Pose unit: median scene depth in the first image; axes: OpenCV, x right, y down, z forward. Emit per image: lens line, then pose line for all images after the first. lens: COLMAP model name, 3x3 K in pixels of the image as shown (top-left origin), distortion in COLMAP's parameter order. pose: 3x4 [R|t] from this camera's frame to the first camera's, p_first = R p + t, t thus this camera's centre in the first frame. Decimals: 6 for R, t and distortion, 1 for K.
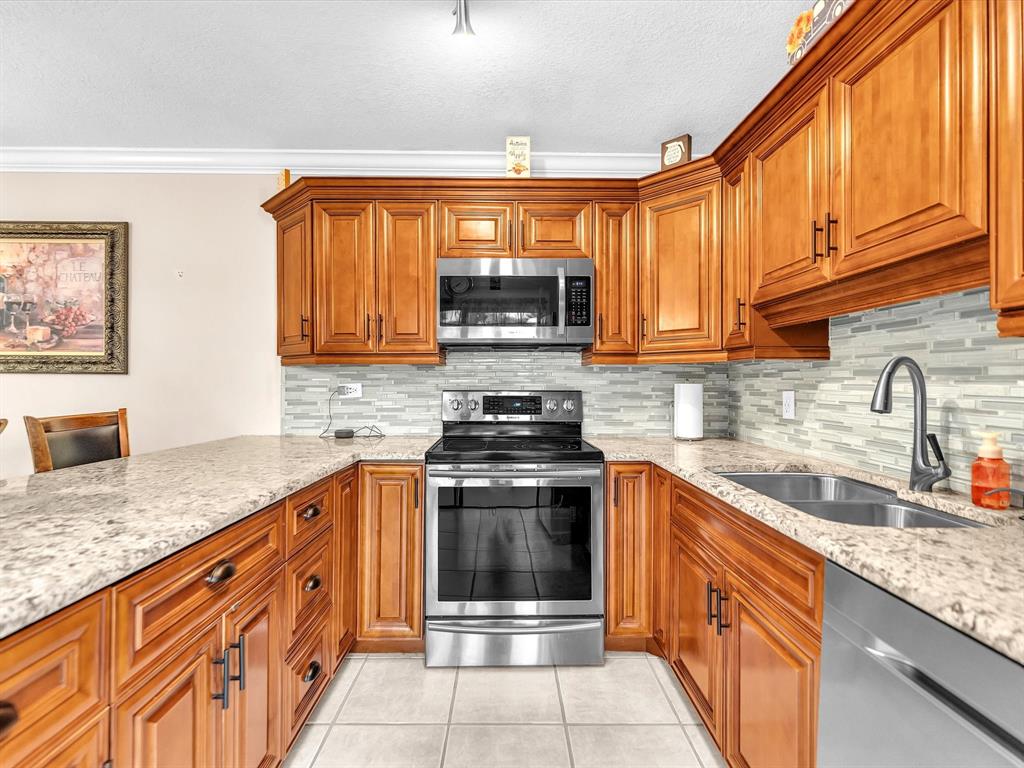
lens RADIAL K [[481.3, 0, 512.1], [0, 481.3, 380.0], [0, 0, 1]] dist [-0.002625, -0.000256]
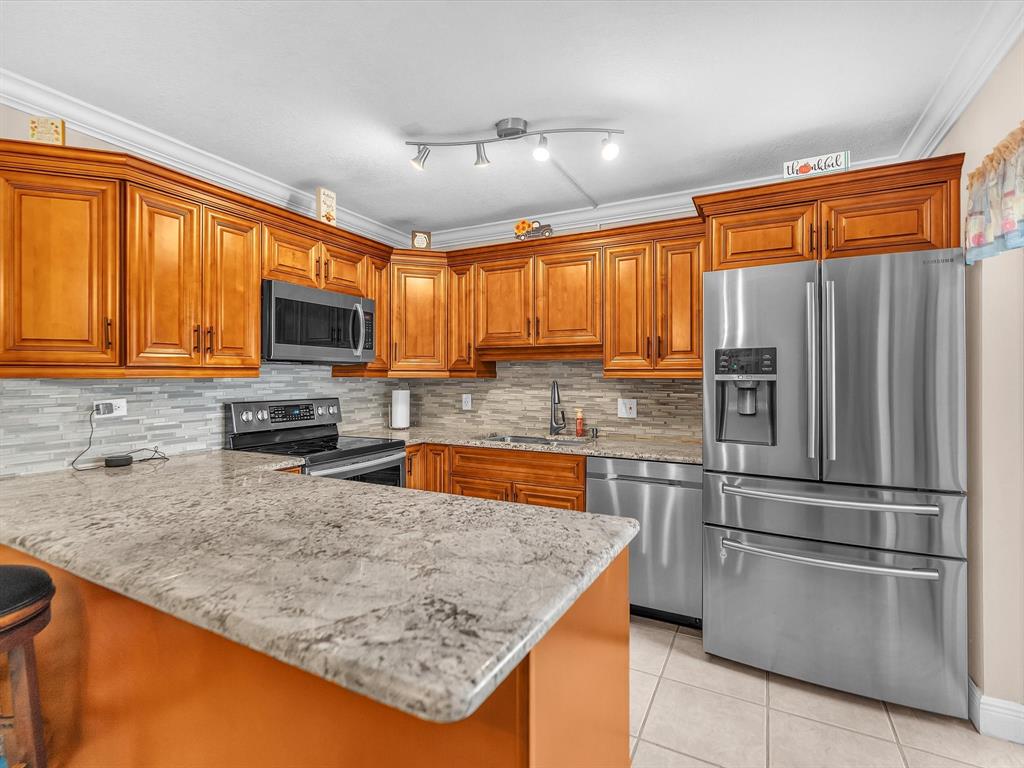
lens RADIAL K [[486.2, 0, 504.1], [0, 486.2, 379.6], [0, 0, 1]] dist [0.004550, 0.000477]
pose [[0.480768, -0.004895, 0.876834, -0.753384], [-0.004175, 0.999960, 0.007872, -0.036542], [-0.876838, -0.007446, 0.480728, 0.018054]]
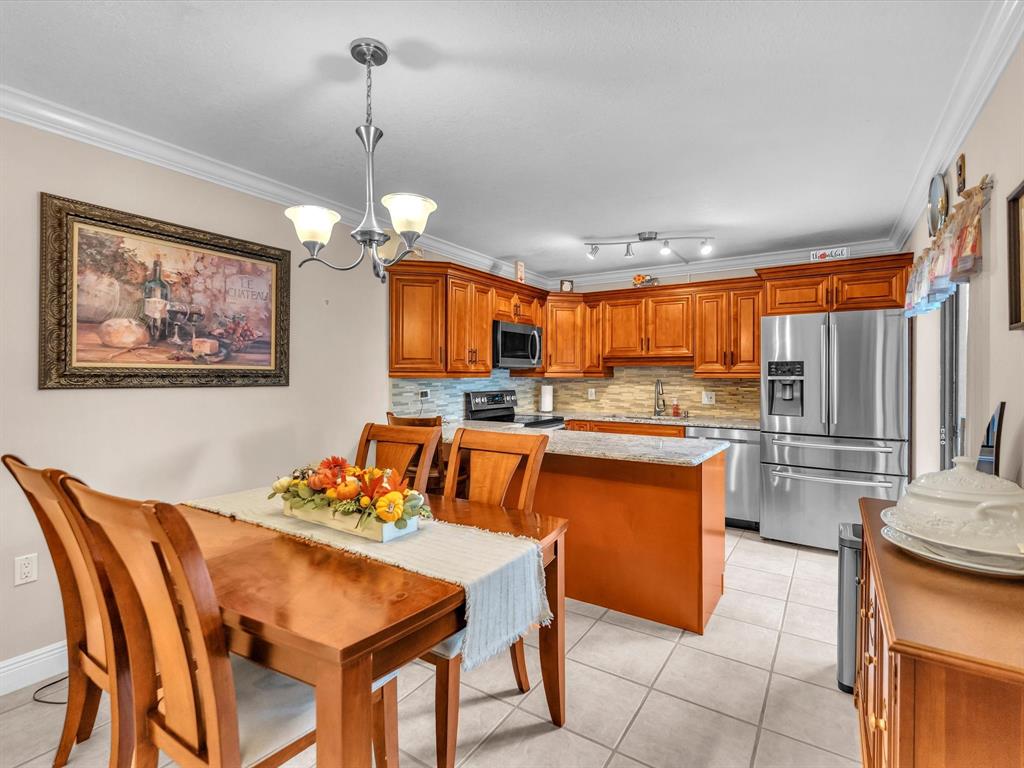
lens RADIAL K [[481.3, 0, 512.1], [0, 481.3, 380.0], [0, 0, 1]] dist [-0.002625, -0.000256]
pose [[0.560092, -0.008498, 0.828387, -1.453556], [-0.004881, 0.999896, 0.013558, -0.044382], [-0.828416, -0.011637, 0.559993, -0.067429]]
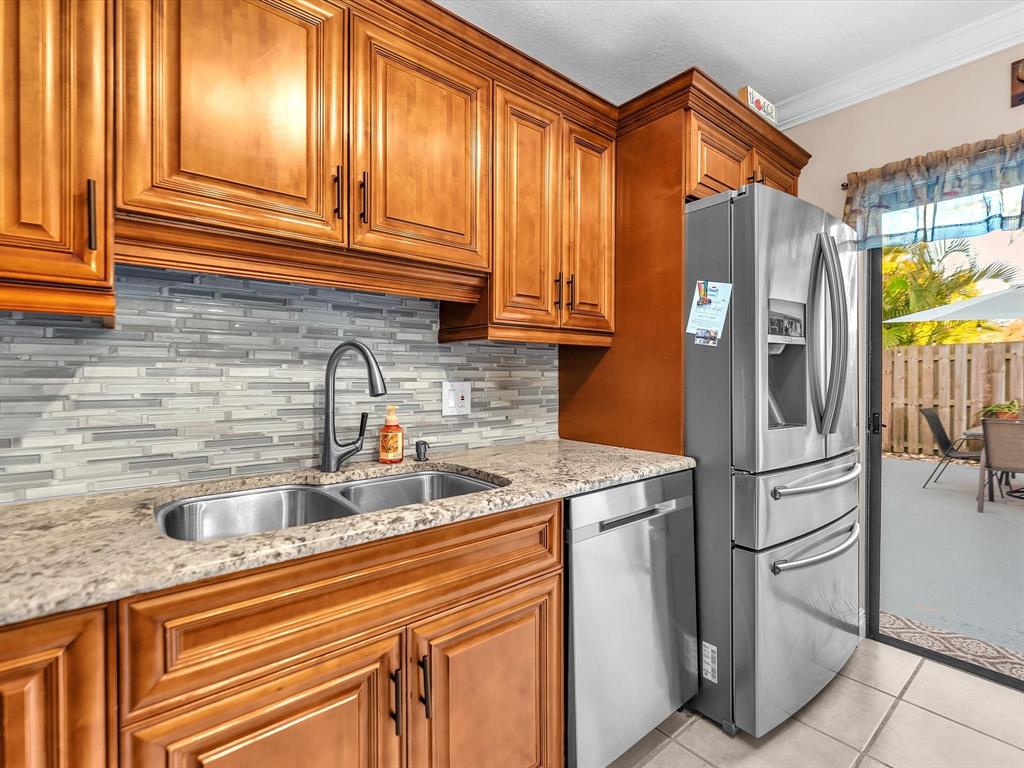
lens RADIAL K [[481.3, 0, 512.1], [0, 481.3, 380.0], [0, 0, 1]] dist [-0.002625, -0.000256]
pose [[-0.621534, -0.013515, 0.783270, -0.105990], [-0.006303, 0.999905, 0.012251, 0.009716], [-0.783361, 0.002677, -0.621561, 0.703025]]
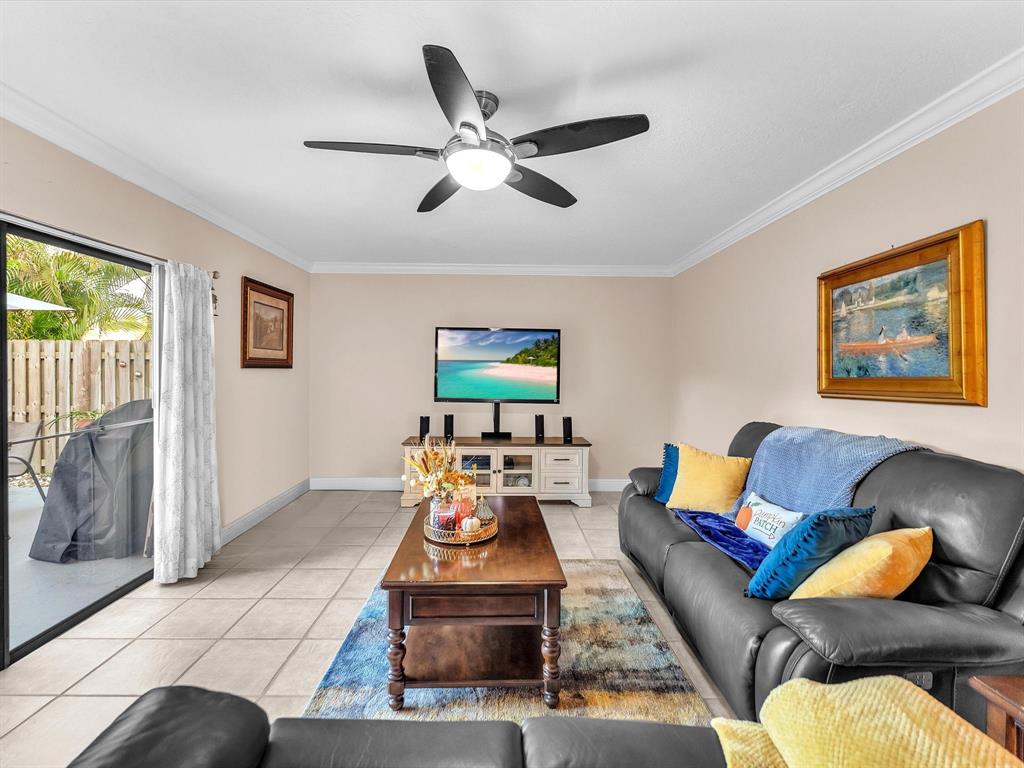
lens RADIAL K [[475.5, 0, 506.3], [0, 475.5, 372.3], [0, 0, 1]] dist [-0.002389, -0.000303]
pose [[-0.999870, -0.014367, 0.007261, -1.879868], [-0.014360, 0.999896, 0.001000, -0.063569], [-0.007275, 0.000895, -0.999973, -0.875707]]
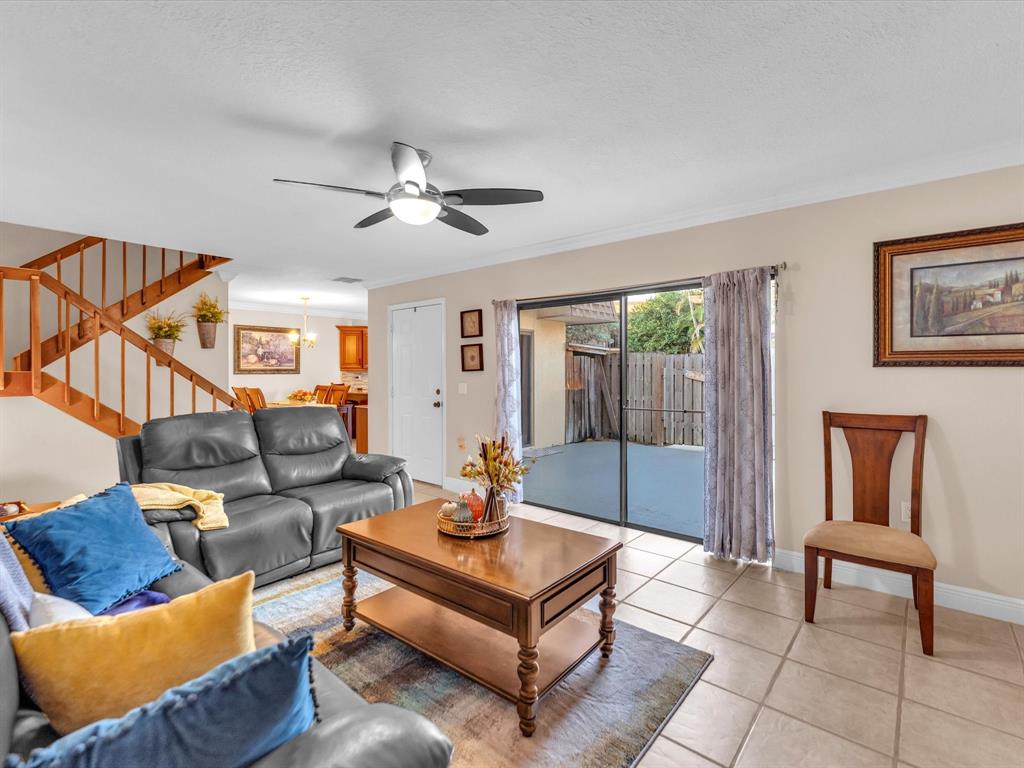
lens RADIAL K [[481.3, 0, 512.1], [0, 481.3, 380.0], [0, 0, 1]] dist [-0.002625, -0.000256]
pose [[0.653315, -0.020539, 0.756807, -2.407325], [-0.000431, 0.999622, 0.027501, -0.063331], [-0.757086, -0.018294, 0.653059, -2.361413]]
